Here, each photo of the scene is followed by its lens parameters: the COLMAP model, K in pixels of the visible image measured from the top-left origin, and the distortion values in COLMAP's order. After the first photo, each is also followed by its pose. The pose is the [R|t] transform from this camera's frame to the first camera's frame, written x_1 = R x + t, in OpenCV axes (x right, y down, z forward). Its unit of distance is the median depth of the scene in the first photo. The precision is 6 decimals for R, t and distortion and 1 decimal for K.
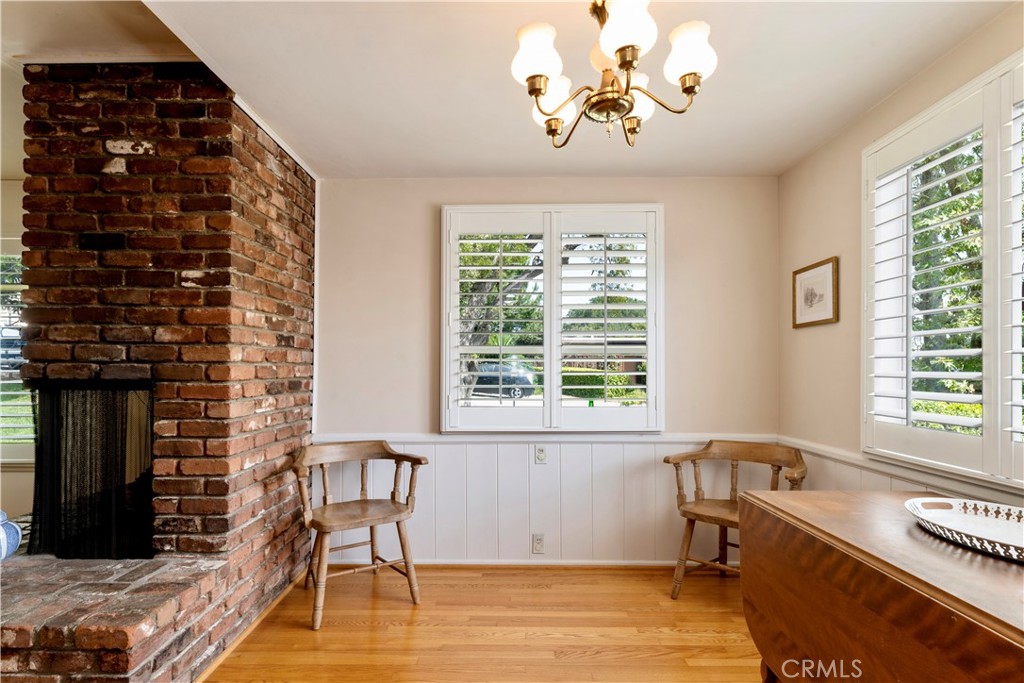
lens RADIAL K [[521.4, 0, 501.6], [0, 521.4, 360.4], [0, 0, 1]] dist [-0.006607, 0.000781]
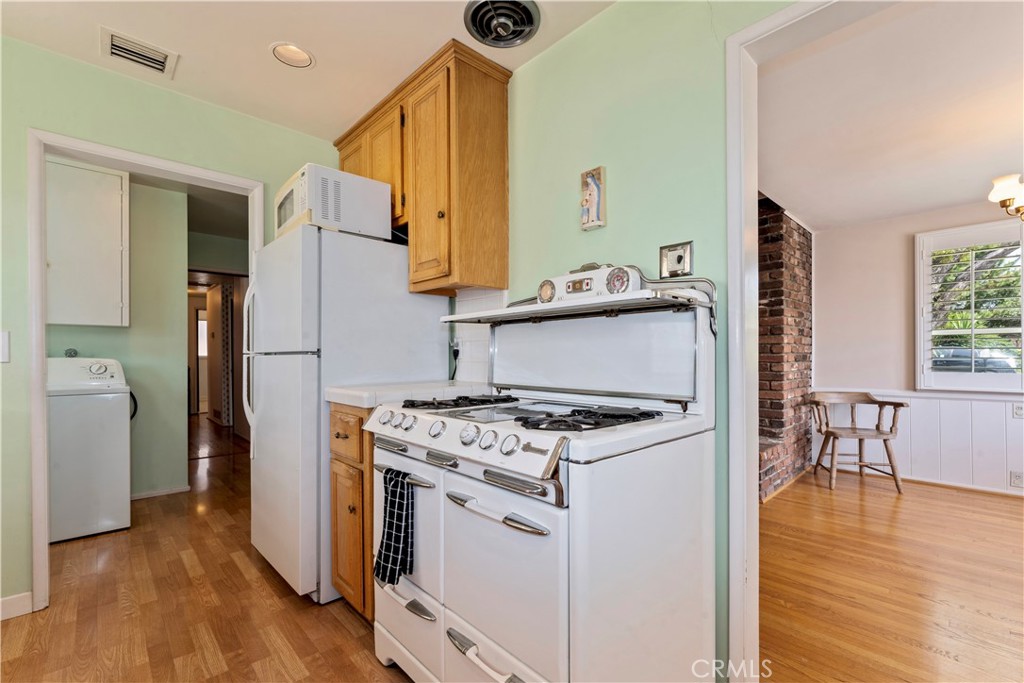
lens RADIAL K [[430.6, 0, 526.7], [0, 430.6, 354.6], [0, 0, 1]] dist [-0.004855, 0.001041]
pose [[0.701532, -0.005386, -0.712617, -0.027369], [0.017429, 0.999802, 0.009602, 0.009981], [0.712425, -0.019156, 0.701487, -0.709355]]
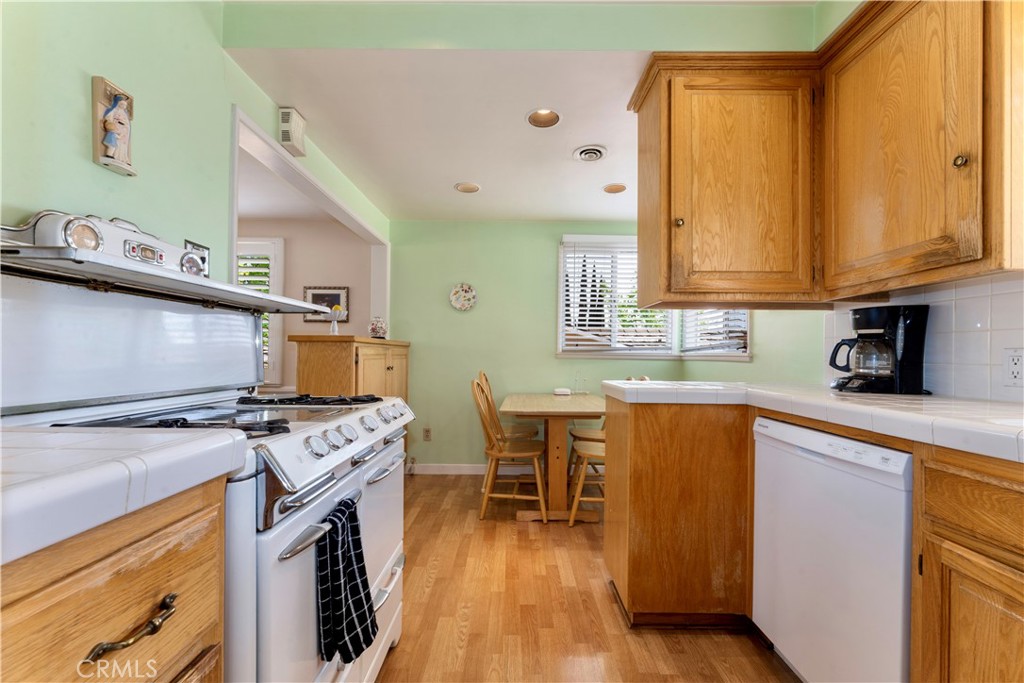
lens RADIAL K [[430.6, 0, 516.9], [0, 430.6, 351.4], [0, 0, 1]] dist [-0.004855, 0.001041]
pose [[-0.006307, 0.009513, 0.999935, -0.850834], [-0.022075, 0.999710, -0.009650, 0.023062], [-0.999736, -0.022135, -0.006095, -0.635360]]
